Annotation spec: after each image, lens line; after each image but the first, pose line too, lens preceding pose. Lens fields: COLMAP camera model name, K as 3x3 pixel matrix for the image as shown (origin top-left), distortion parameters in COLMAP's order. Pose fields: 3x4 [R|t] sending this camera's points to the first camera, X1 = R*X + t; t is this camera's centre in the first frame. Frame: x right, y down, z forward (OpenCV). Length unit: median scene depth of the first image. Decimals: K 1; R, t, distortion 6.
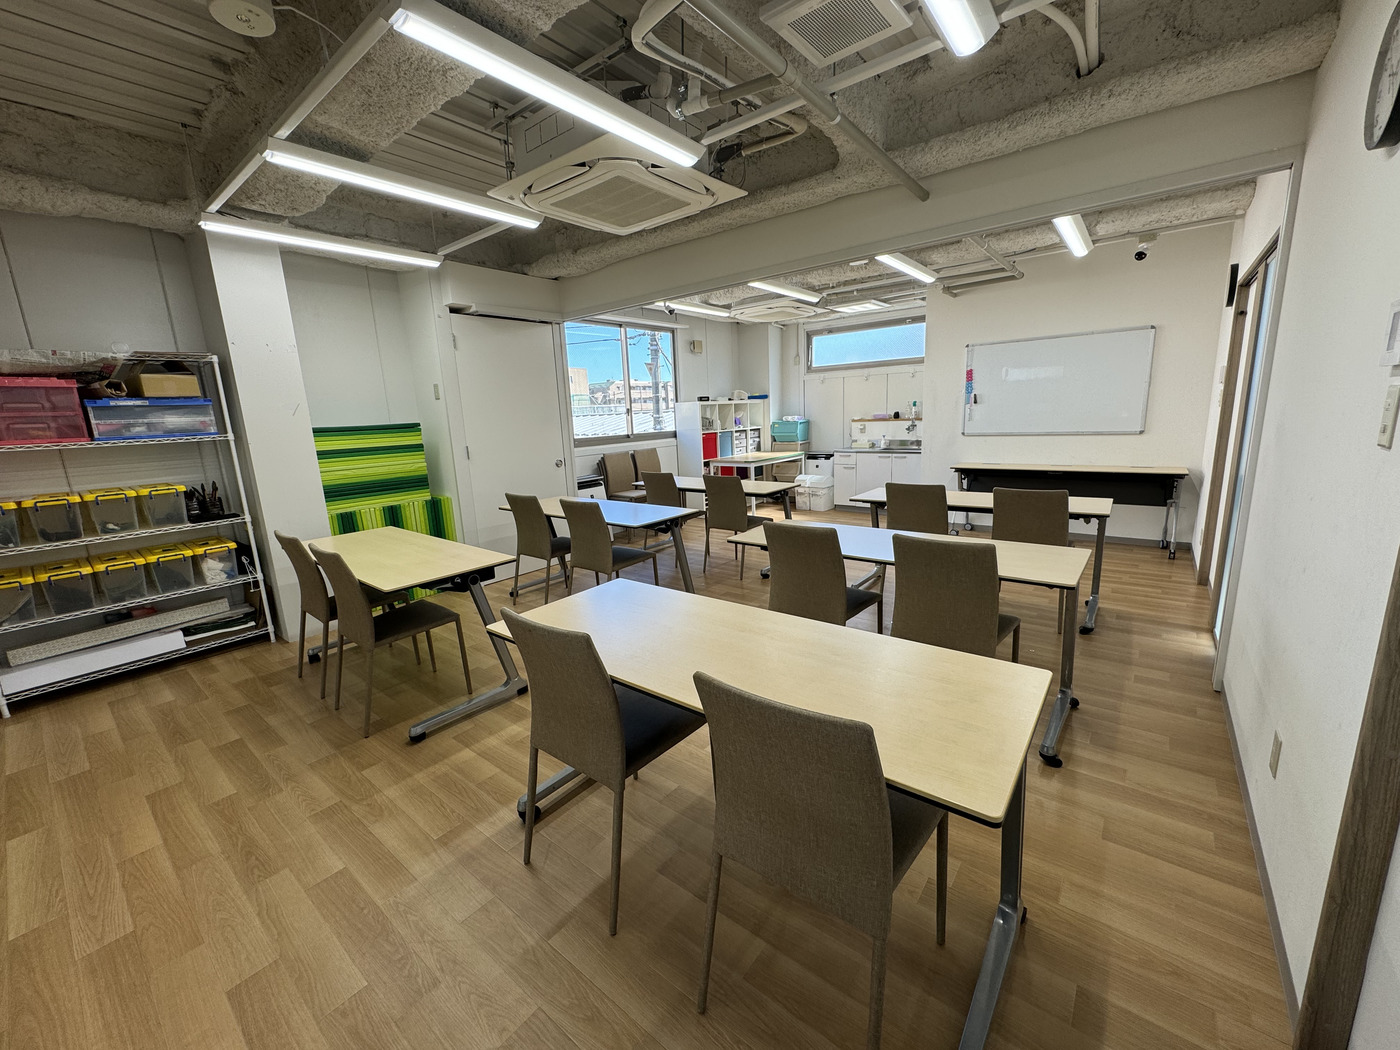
lens RADIAL K [[554.3, 0, 700.8], [0, 554.3, 523.0], [0, 0, 1]] dist [0.000413, 0.000141]
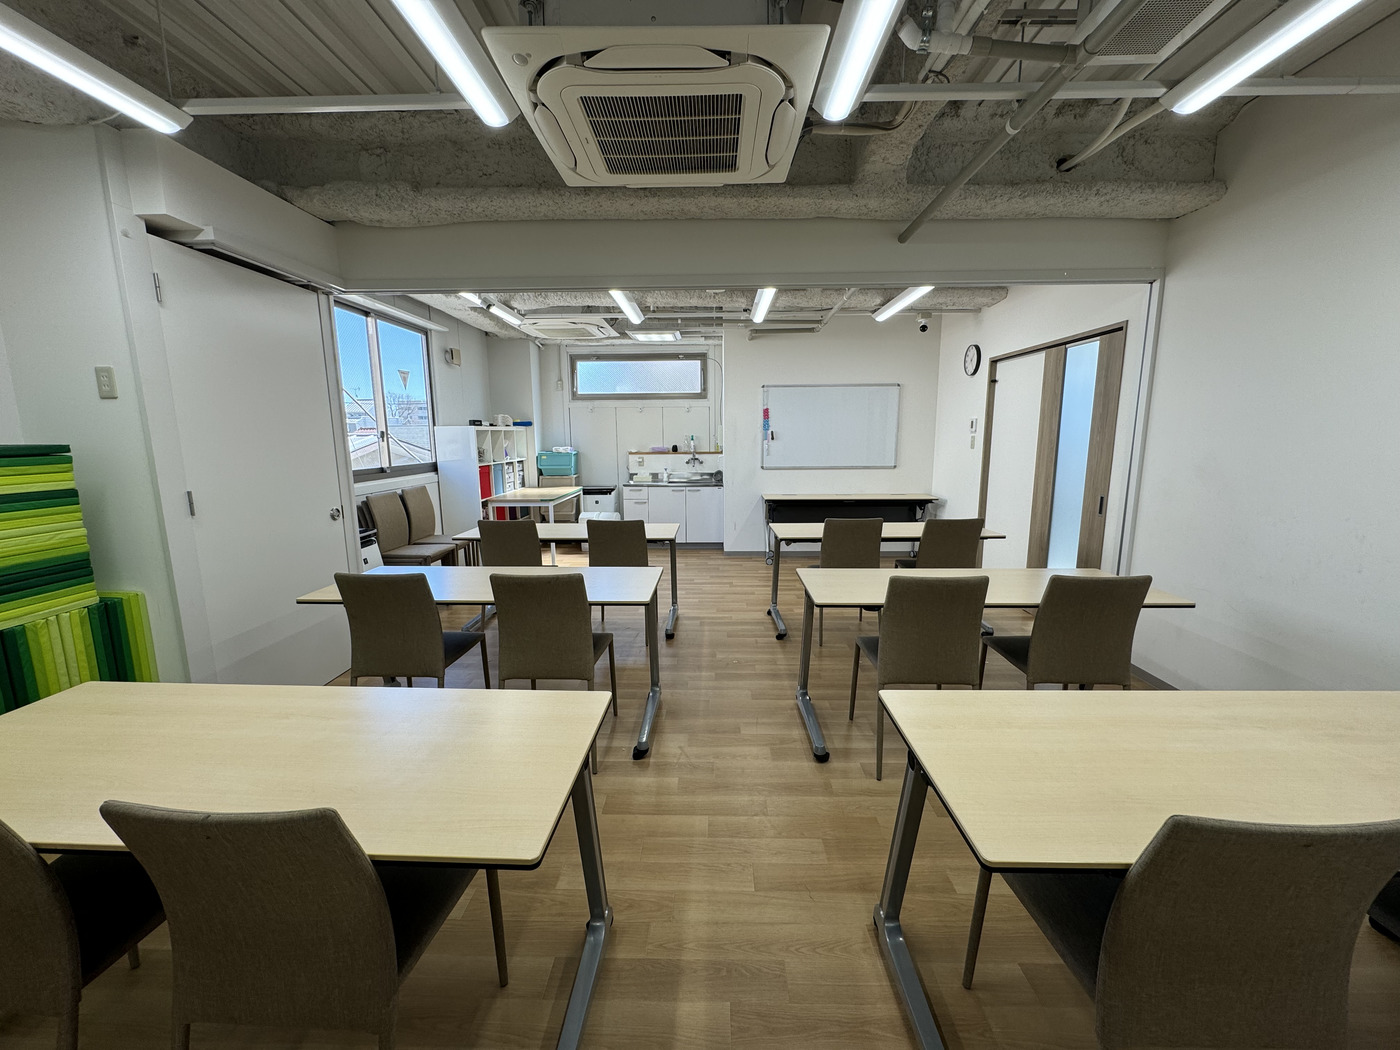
lens RADIAL K [[554.3, 0, 700.8], [0, 554.3, 523.0], [0, 0, 1]] dist [0.000413, 0.000141]
pose [[0.795683, -0.059486, 0.602785, -0.268291], [0.093117, 0.995349, -0.024689, -0.038560], [-0.598513, 0.075774, 0.797522, 0.223883]]
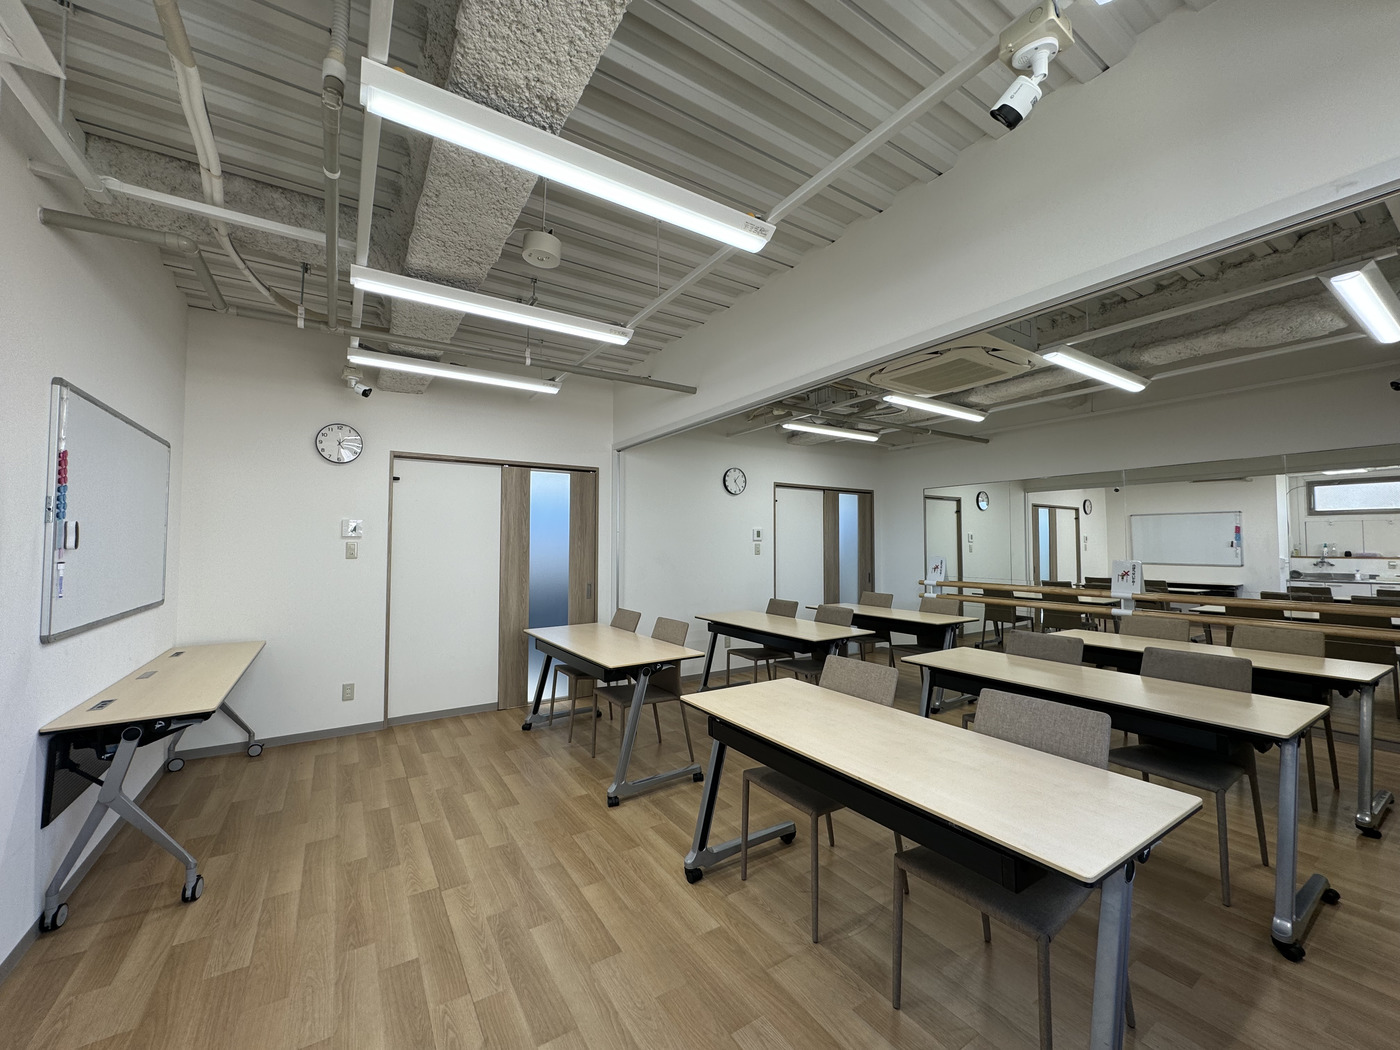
lens RADIAL K [[554.3, 0, 700.8], [0, 554.3, 523.0], [0, 0, 1]] dist [0.000413, 0.000141]
pose [[-0.948656, 0.055802, 0.311350, -0.003342], [0.102520, 0.985424, 0.135756, -0.222721], [-0.299236, 0.160705, -0.940549, 1.130658]]
